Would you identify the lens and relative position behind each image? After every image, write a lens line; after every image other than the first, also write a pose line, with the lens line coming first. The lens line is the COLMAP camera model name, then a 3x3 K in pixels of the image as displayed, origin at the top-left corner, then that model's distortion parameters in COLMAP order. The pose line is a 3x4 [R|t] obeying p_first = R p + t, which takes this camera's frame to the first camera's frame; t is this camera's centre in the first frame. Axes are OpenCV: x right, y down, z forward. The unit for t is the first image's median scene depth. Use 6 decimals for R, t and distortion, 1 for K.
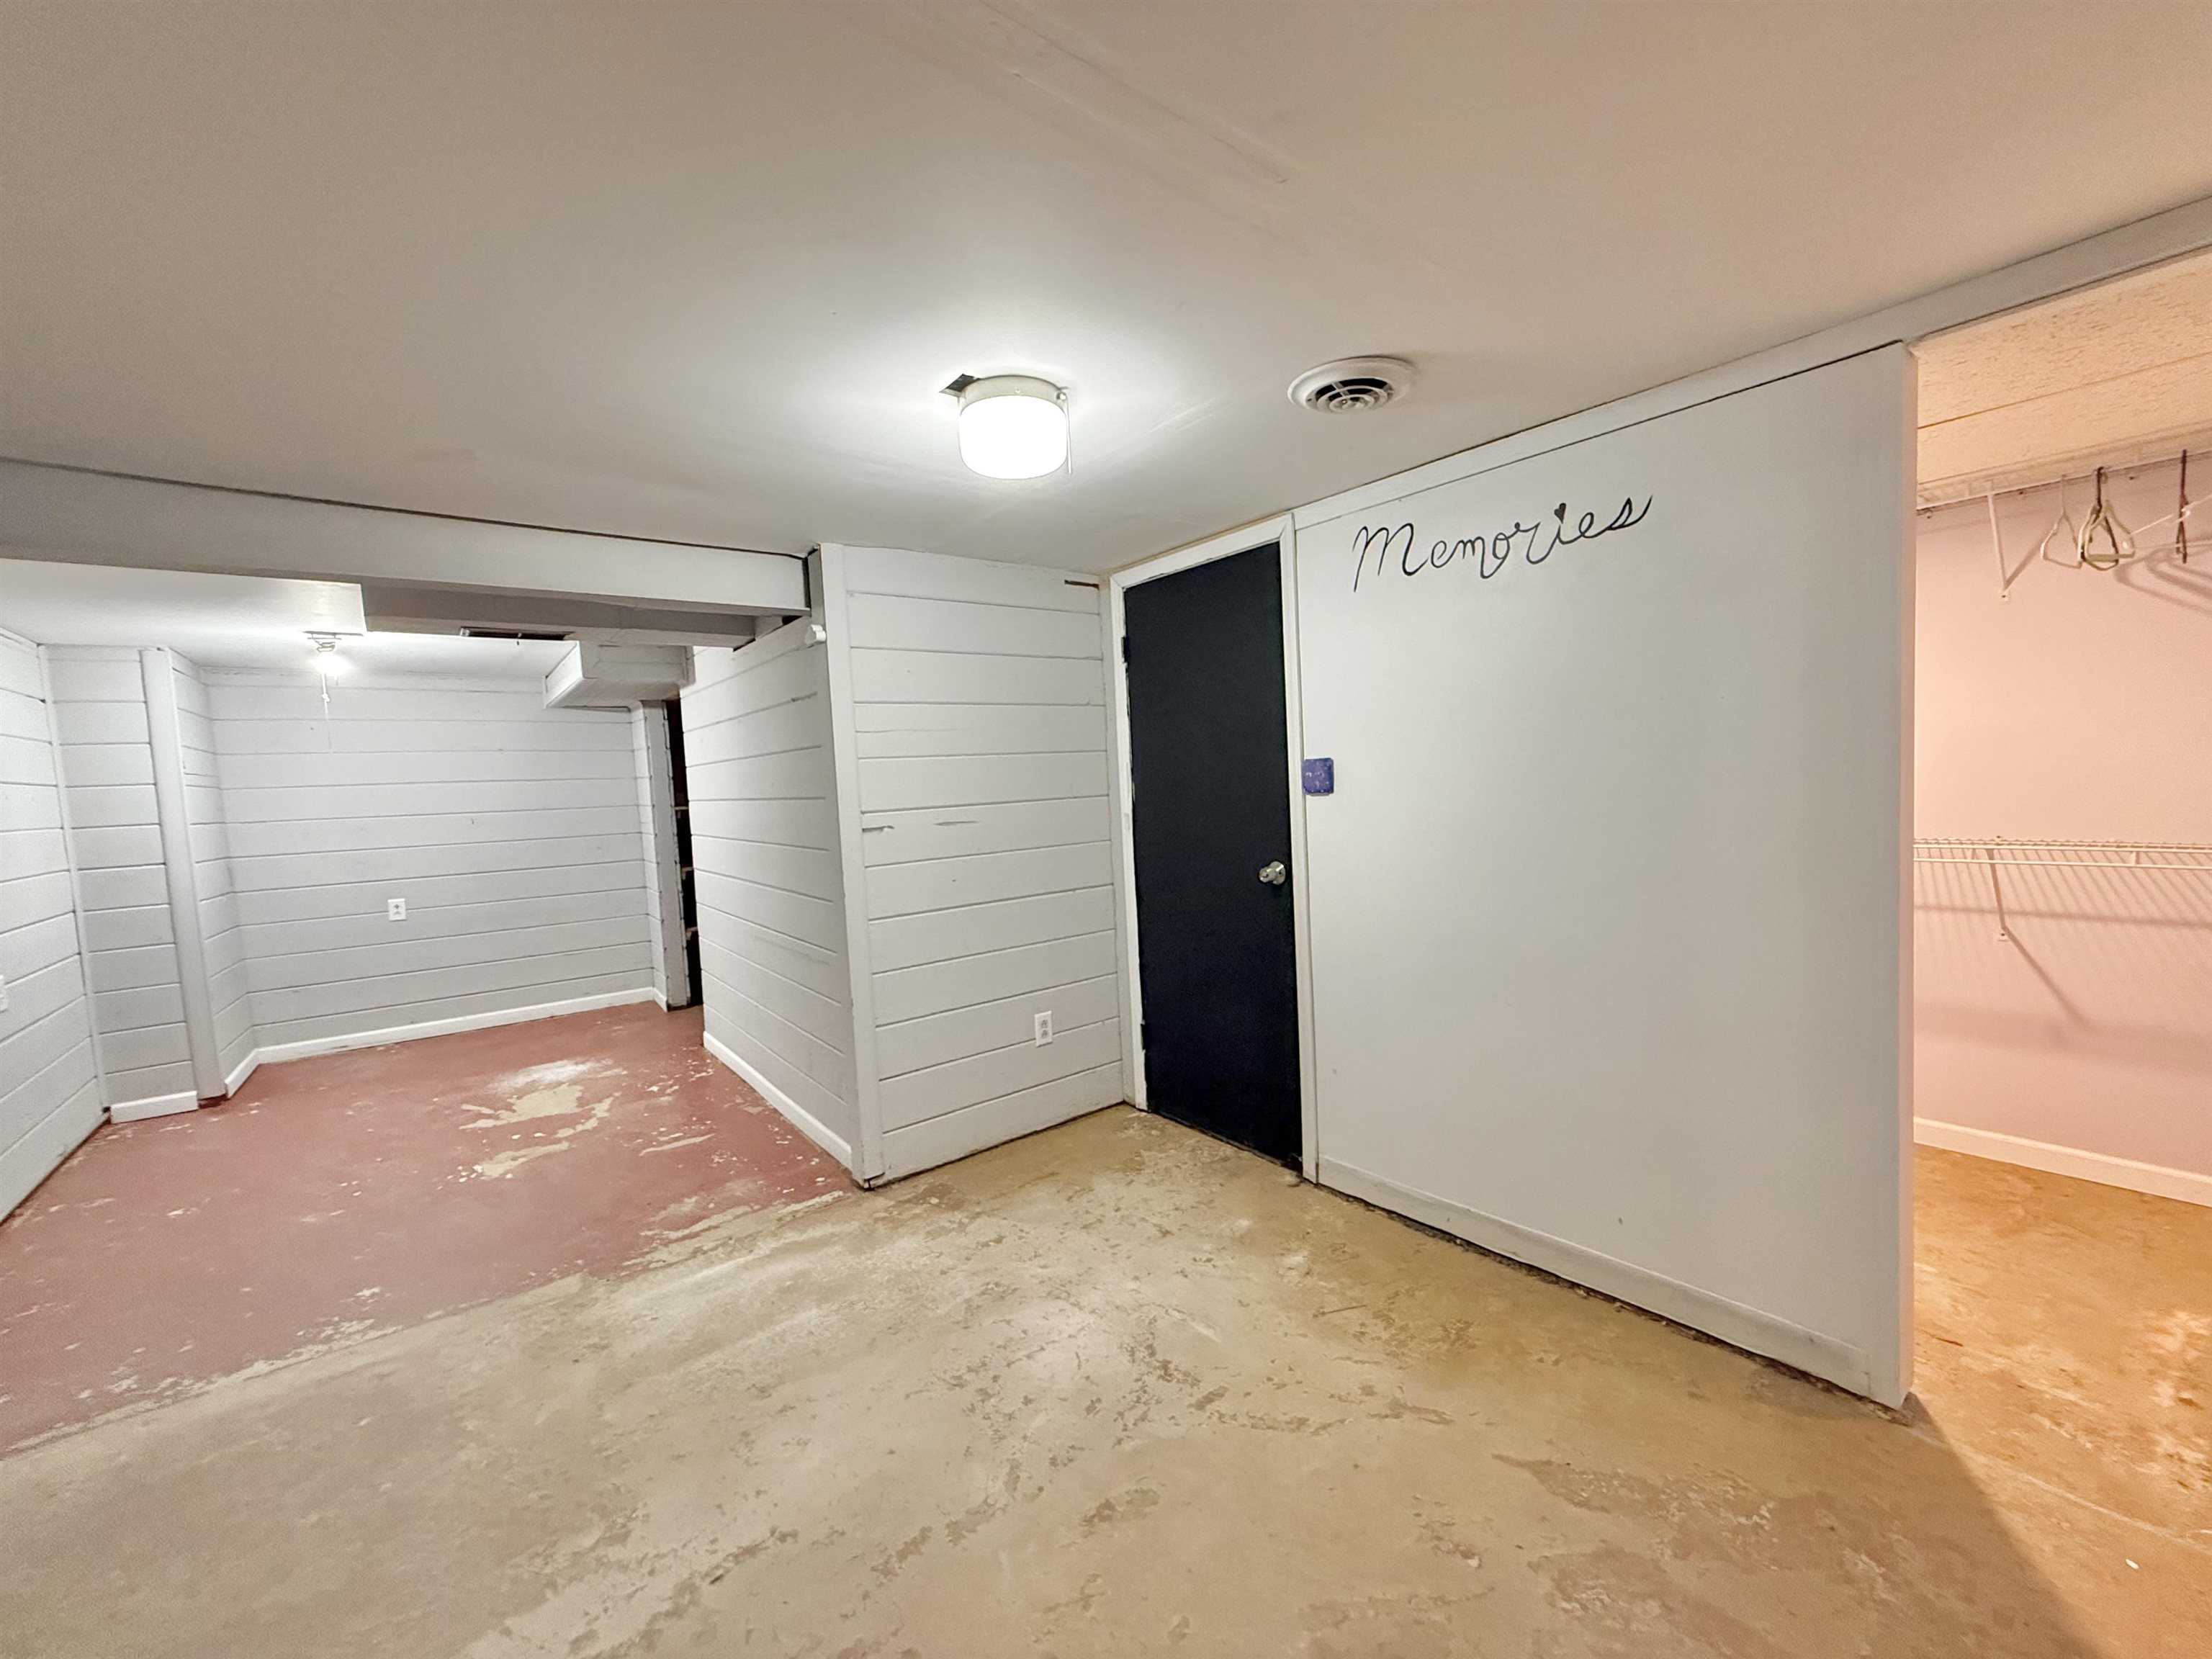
lens RADIAL K [[879.4, 0, 1099.6], [0, 879.4, 832.0], [0, 0, 1]] dist [-0.002164, 0.001158]
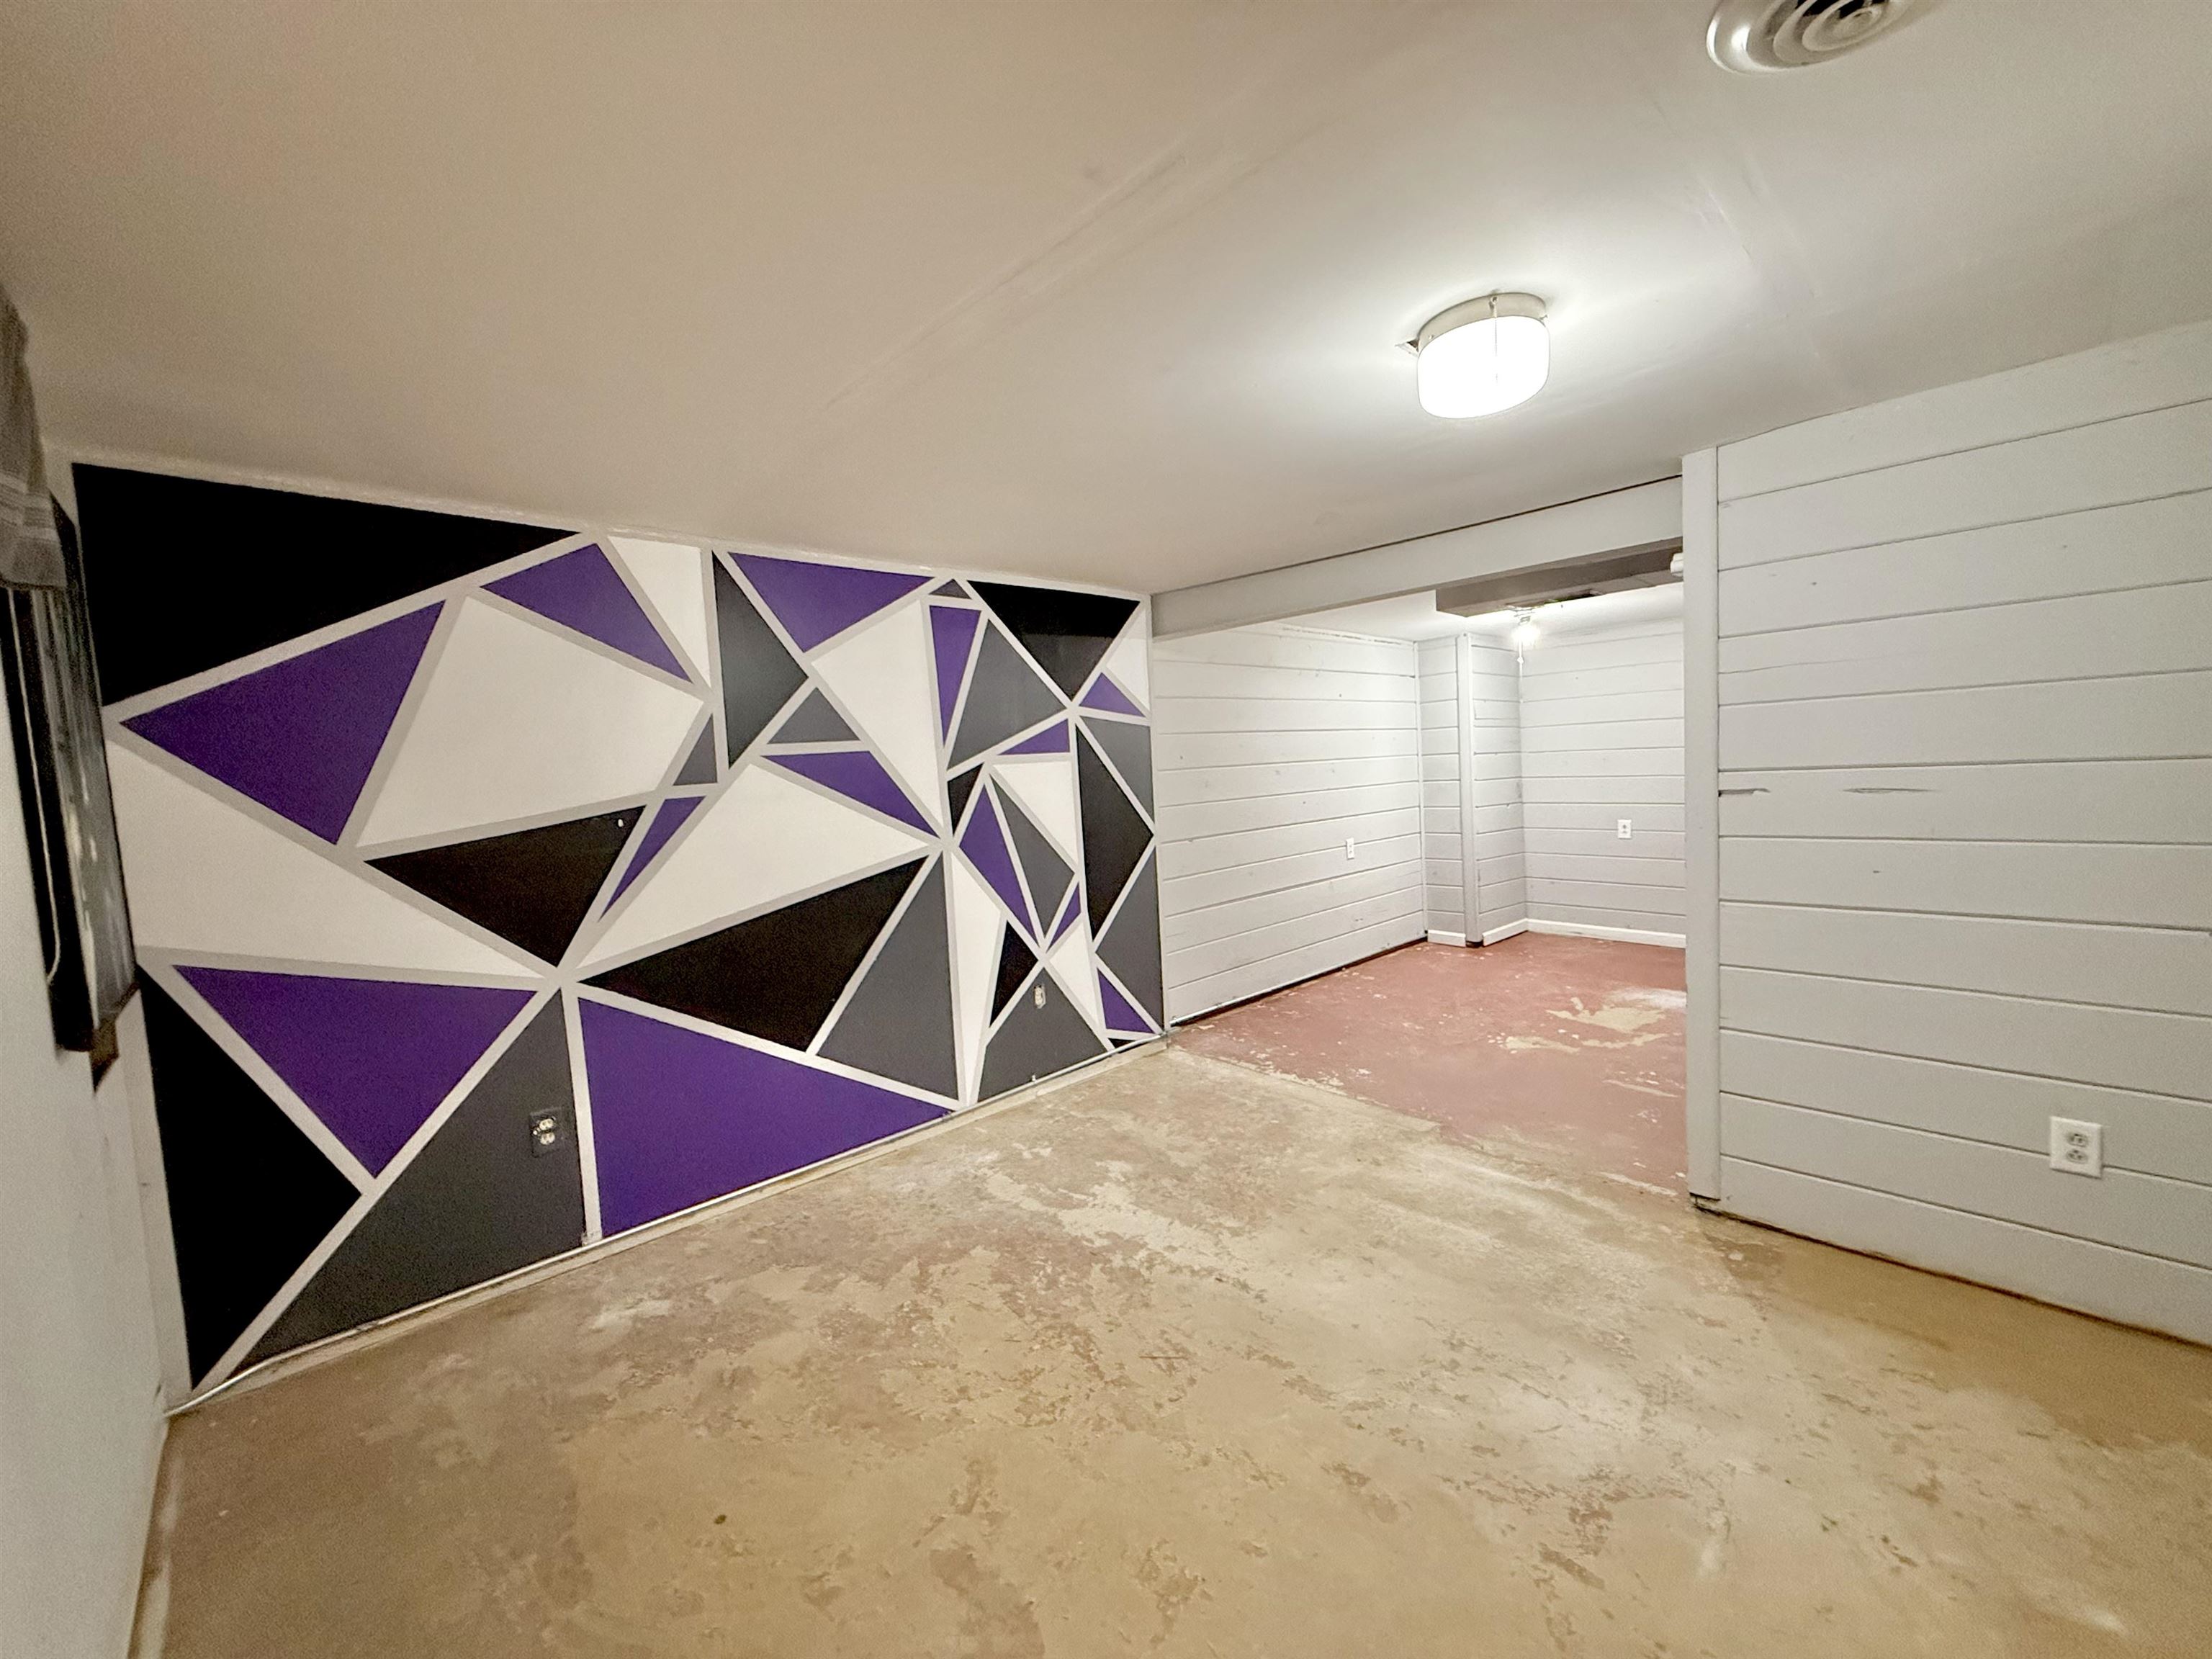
lens RADIAL K [[879.4, 0, 1098.3], [0, 879.4, 830.9], [0, 0, 1]] dist [-0.002164, 0.001158]
pose [[0.096271, 0.114350, -0.988765, 0.560366], [-0.020399, 0.993397, 0.112900, -0.052621], [0.995146, 0.009301, 0.097968, 0.369858]]
